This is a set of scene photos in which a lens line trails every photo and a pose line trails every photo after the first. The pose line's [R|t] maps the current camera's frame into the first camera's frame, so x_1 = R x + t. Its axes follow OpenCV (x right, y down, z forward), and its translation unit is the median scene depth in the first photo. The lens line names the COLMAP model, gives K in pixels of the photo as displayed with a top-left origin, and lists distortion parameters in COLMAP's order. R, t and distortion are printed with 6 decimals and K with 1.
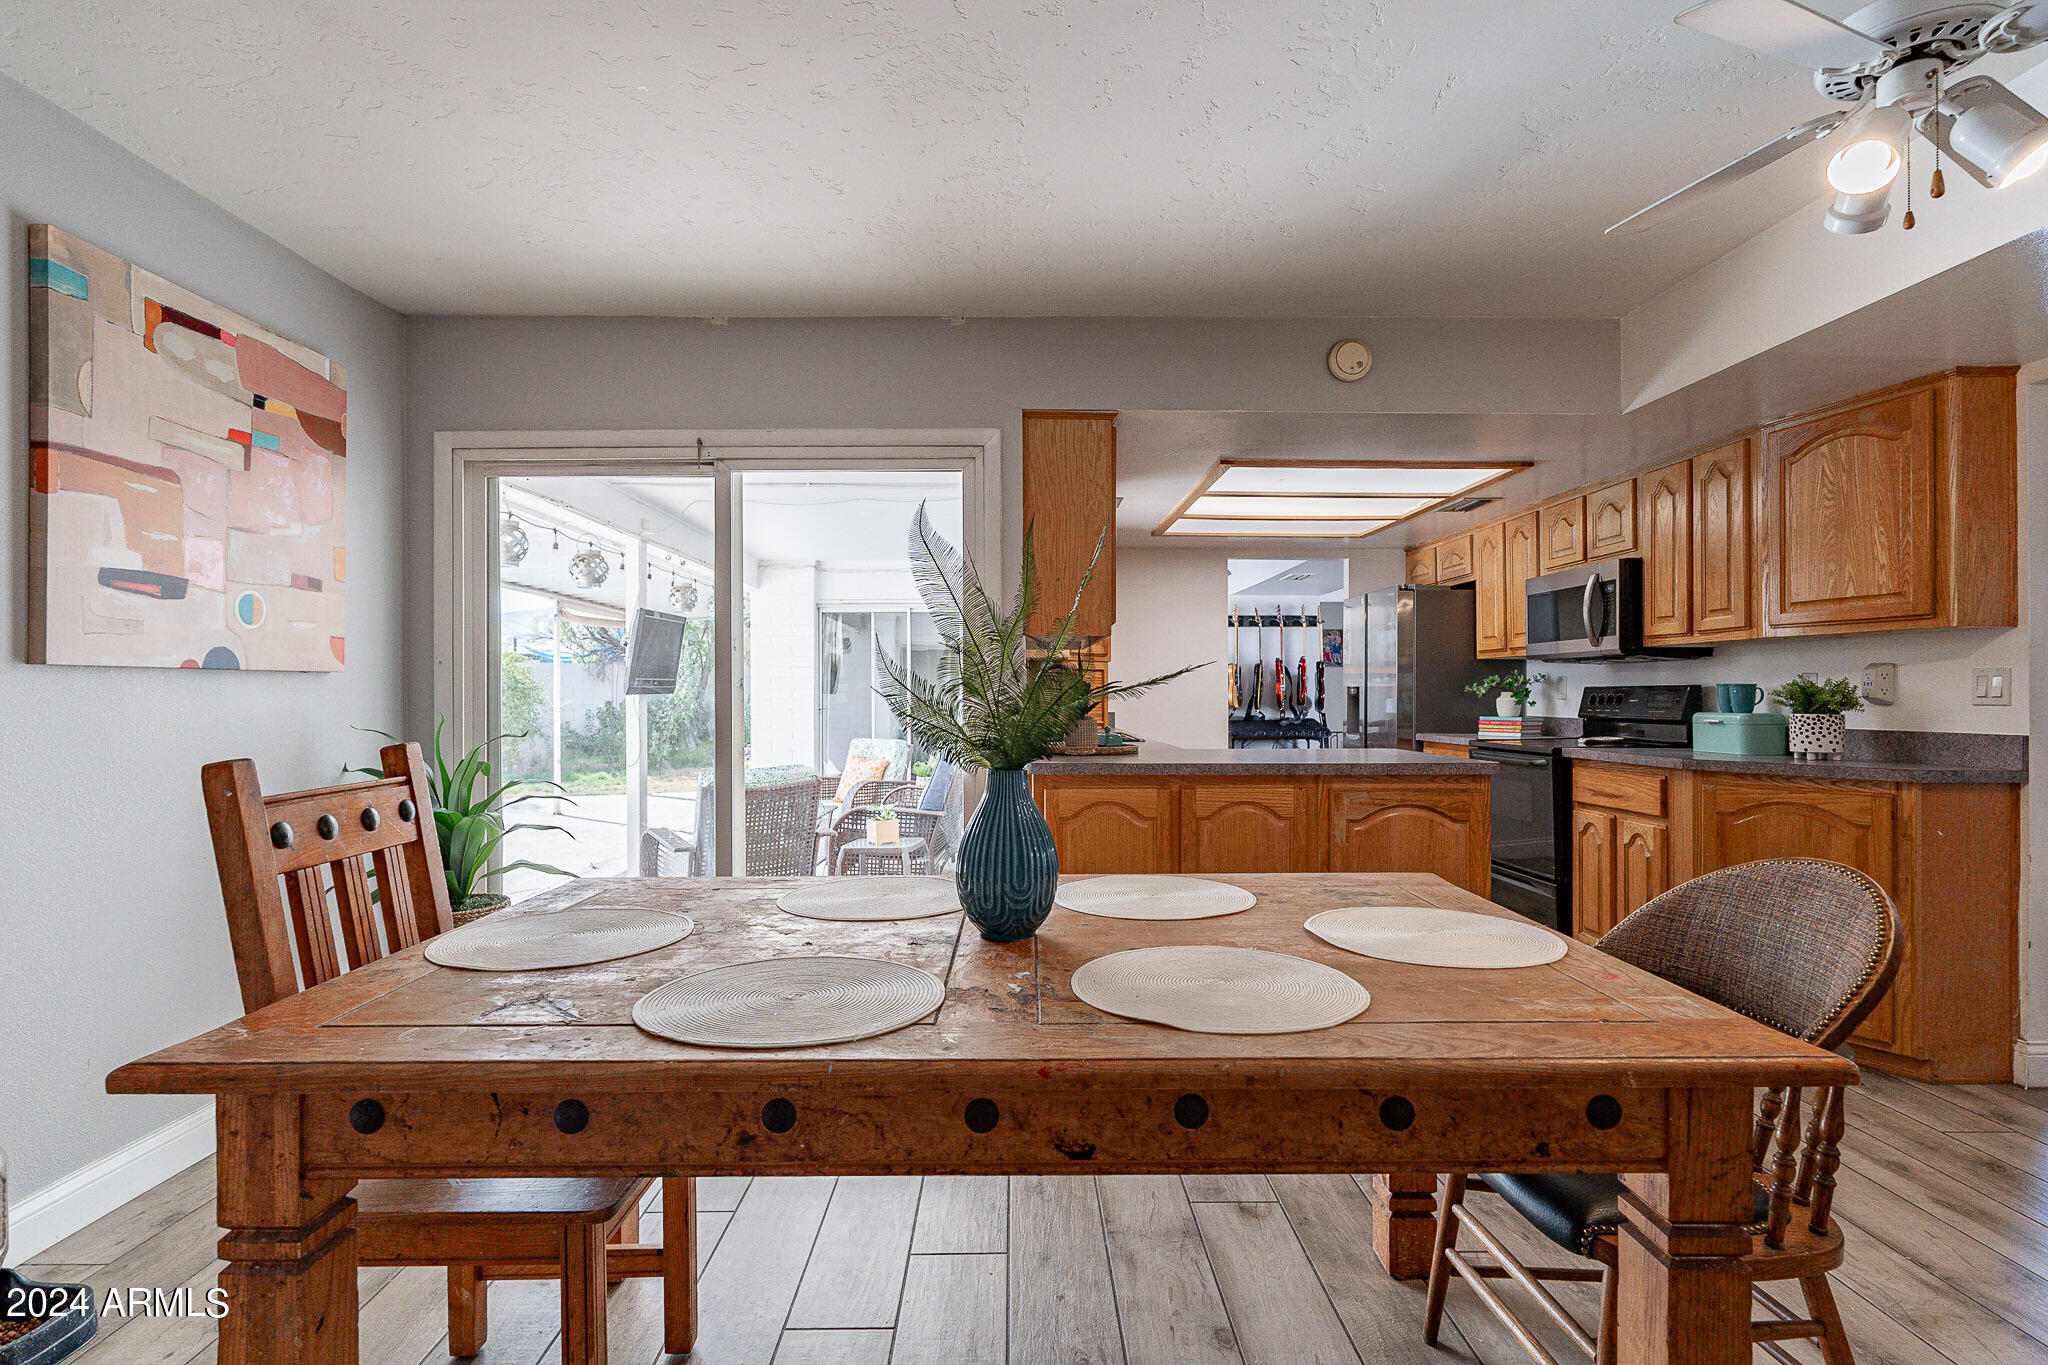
lens RADIAL K [[976.4, 0, 1018.3], [0, 976.4, 687.1], [0, 0, 1]] dist [0.001672, 0.001037]
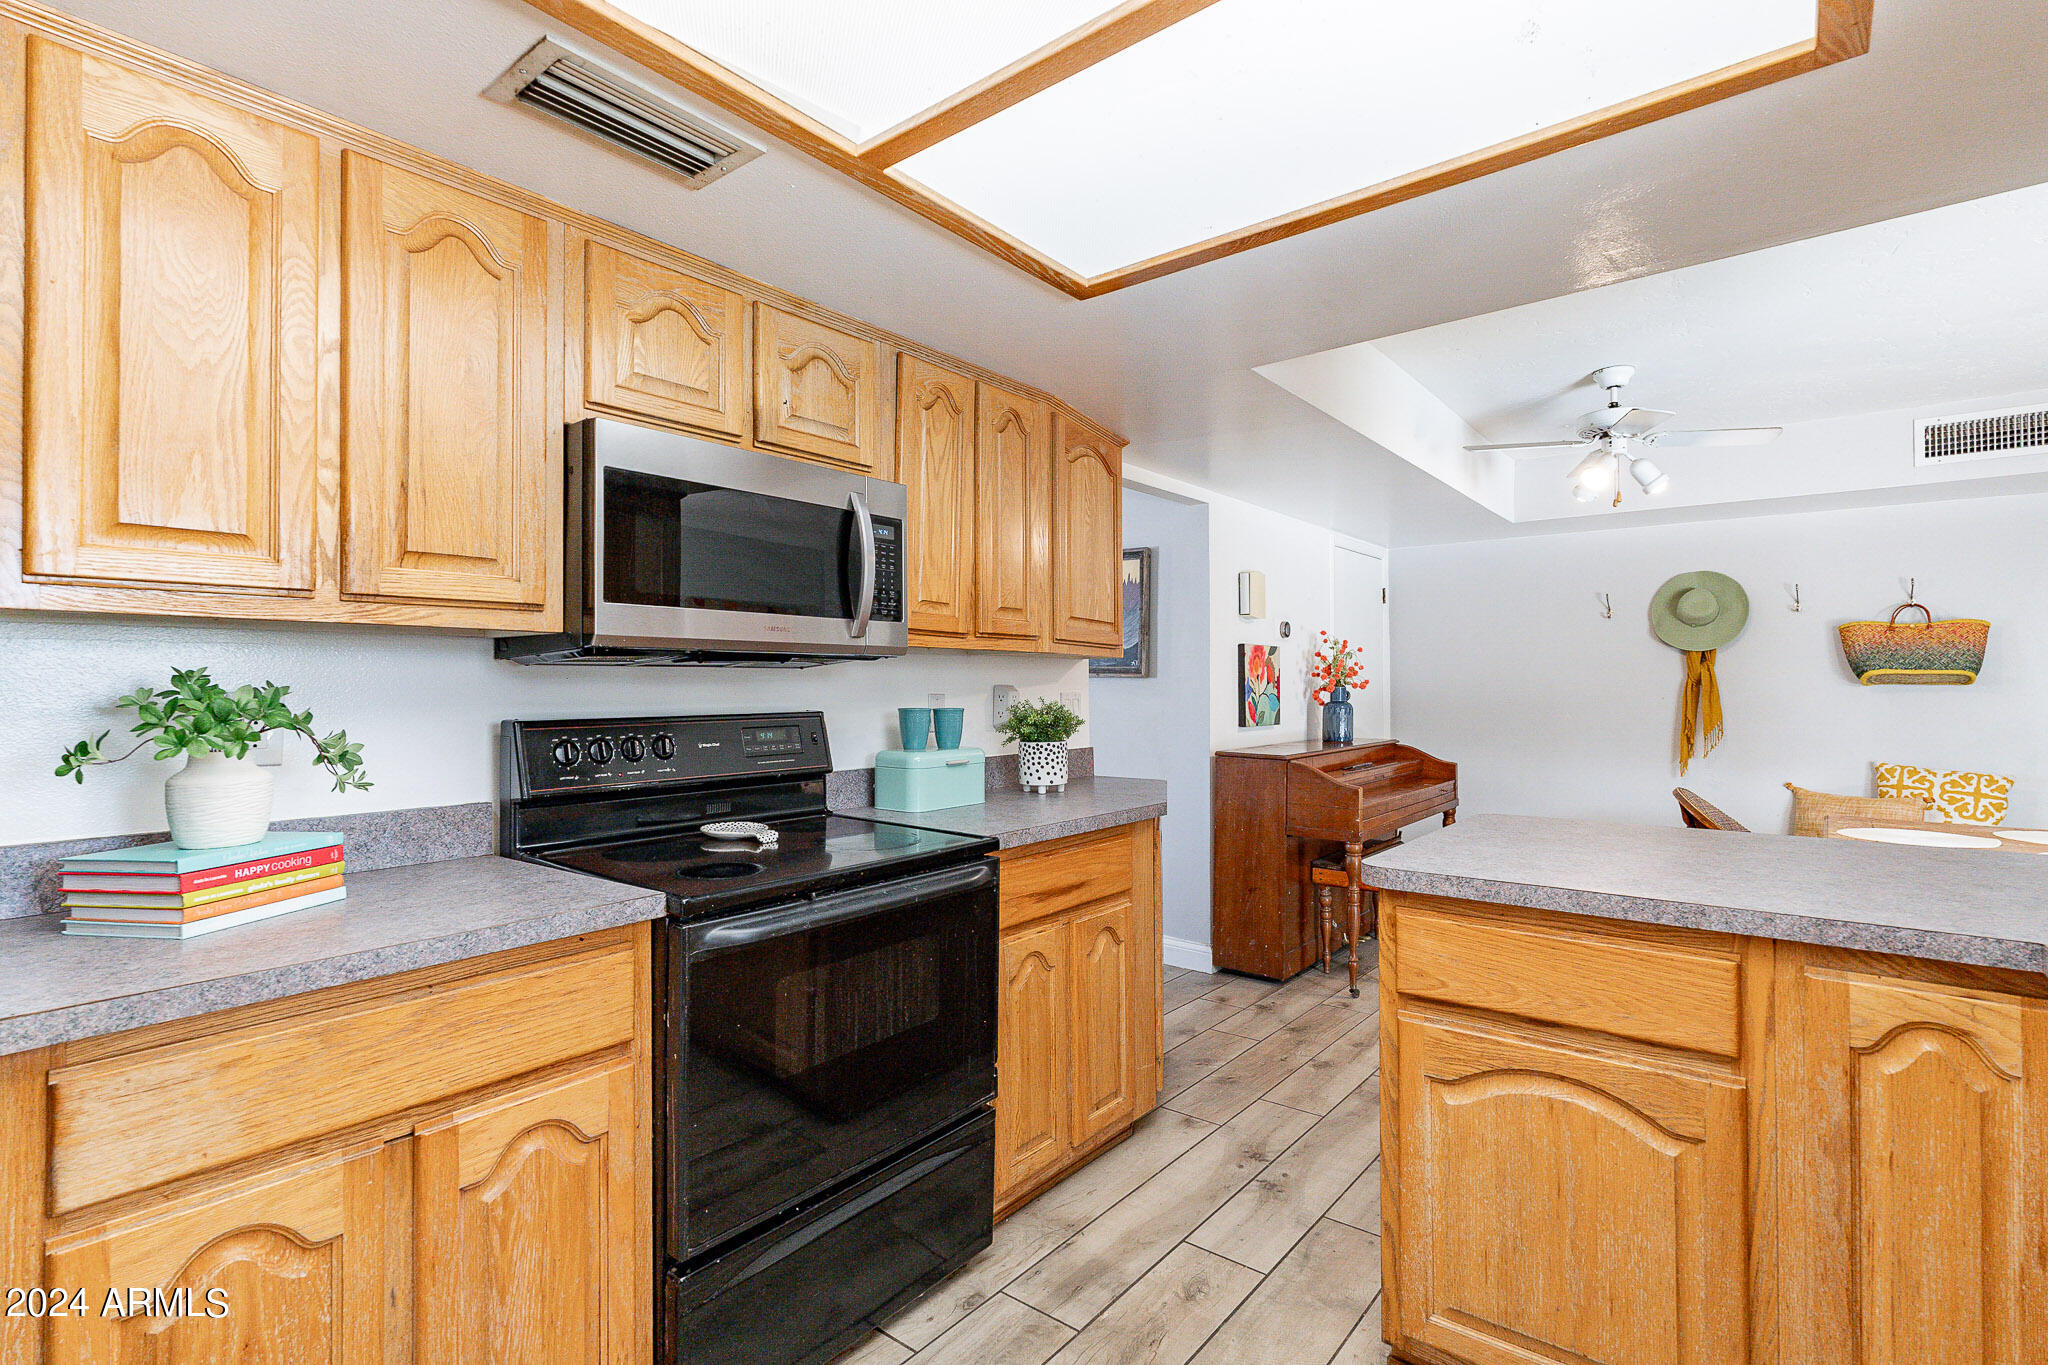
lens RADIAL K [[976.4, 0, 1007.1], [0, 976.4, 676.8], [0, 0, 1]] dist [0.001672, 0.001037]
pose [[-0.769914, 0.008514, 0.638091, 0.266036], [-0.001559, 0.999883, -0.015222, -0.017813], [-0.638146, -0.012715, -0.769810, 1.705897]]
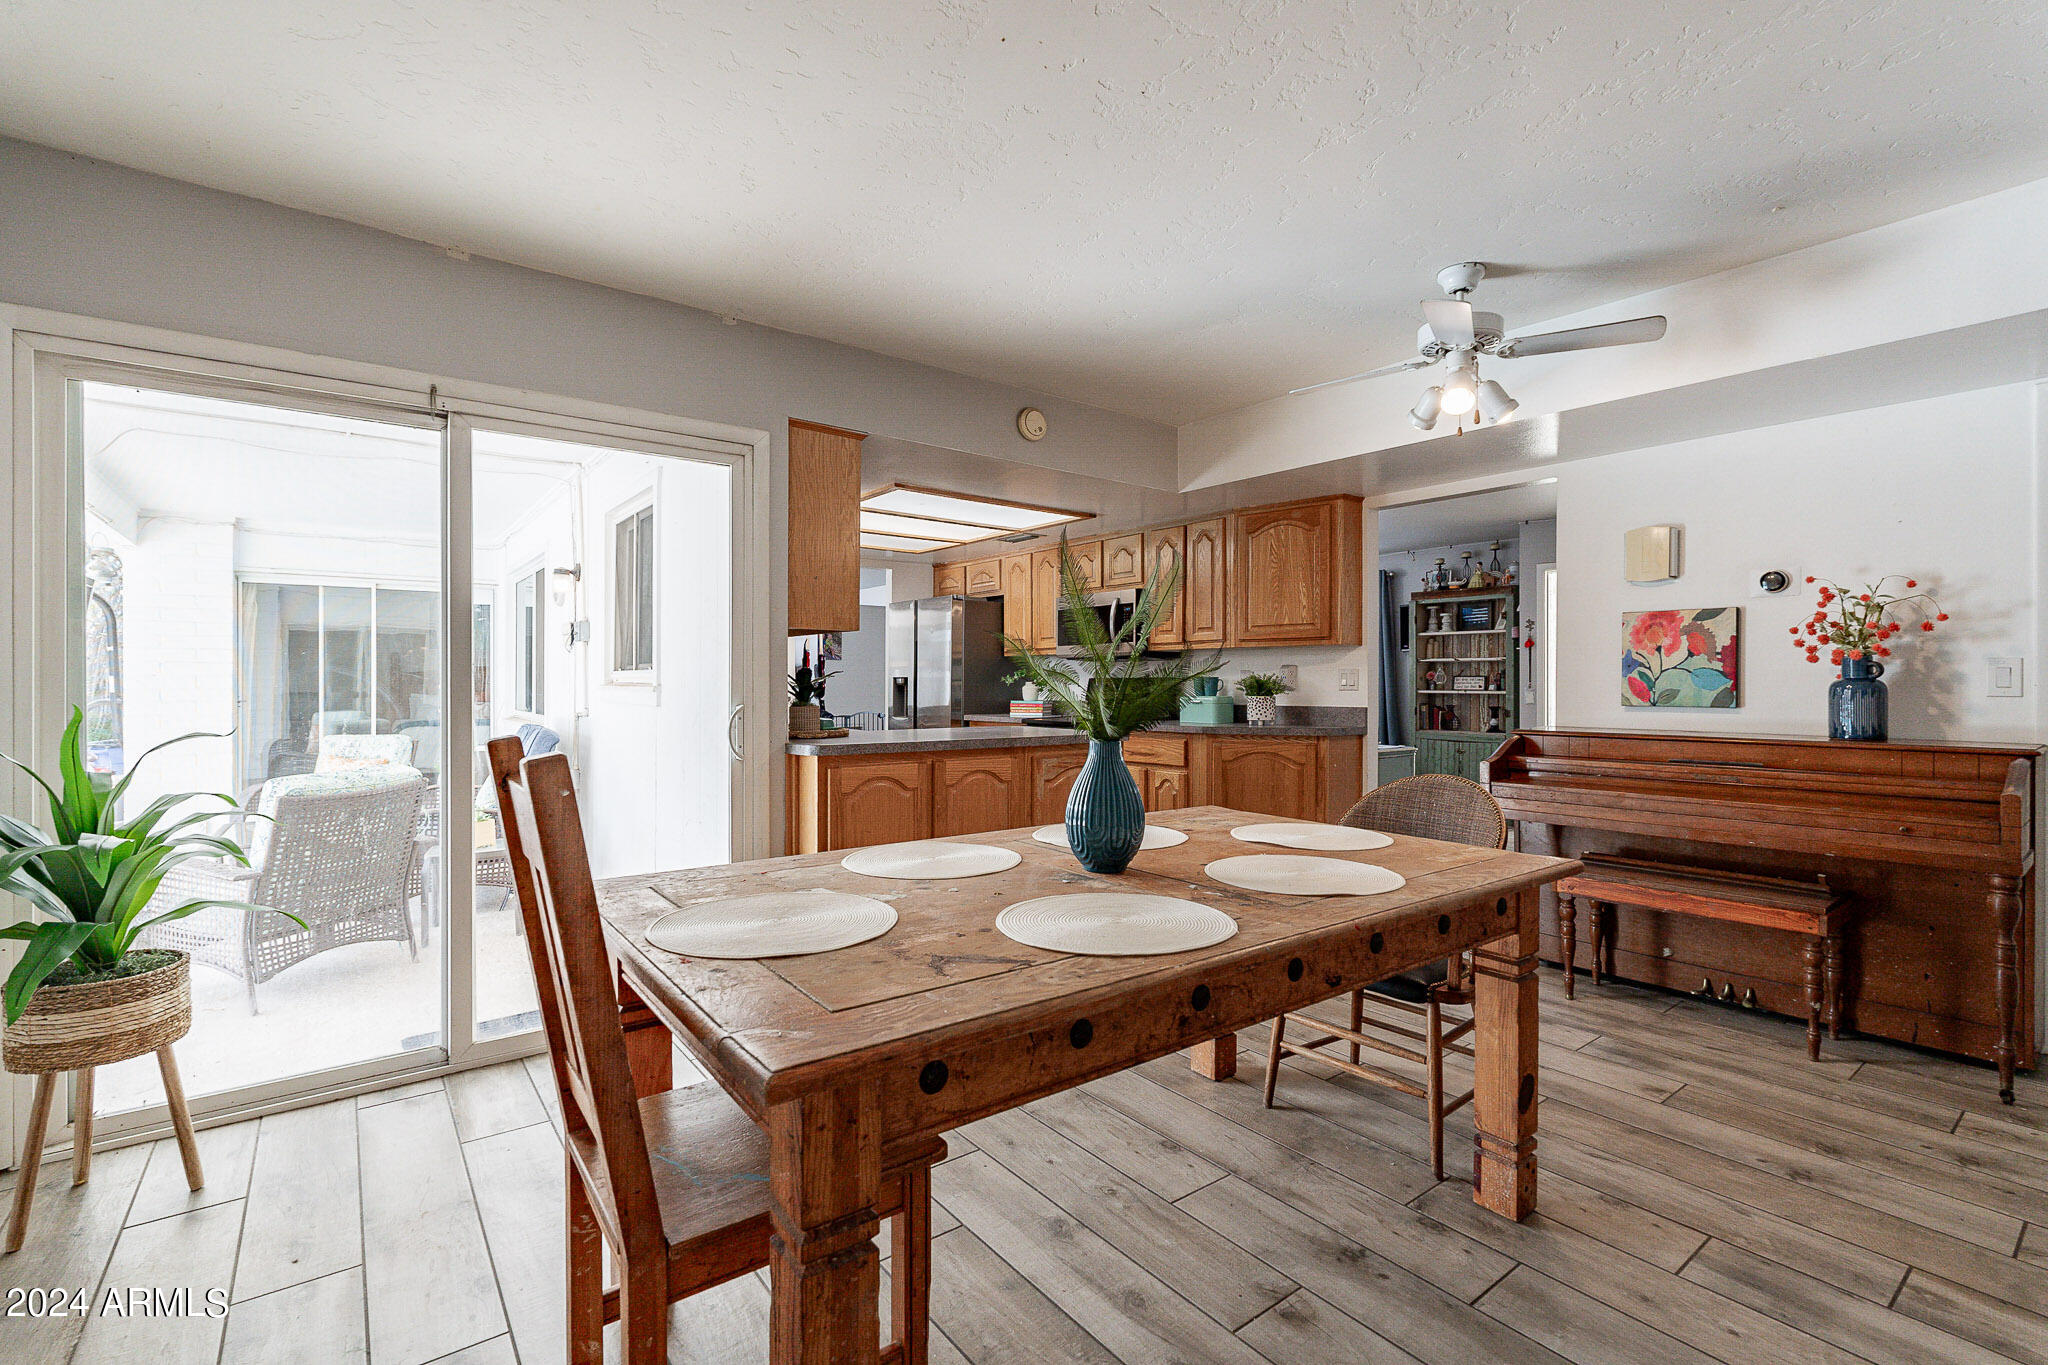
lens RADIAL K [[904.3, 0, 1010.4], [0, 904.3, 680.1], [0, 0, 1]] dist [-0.000856, -0.000550]
pose [[0.807412, 0.004709, 0.589969, -0.379932], [-0.006433, 0.999979, 0.000823, 0.002377], [-0.589953, -0.004460, 0.807425, 0.052188]]
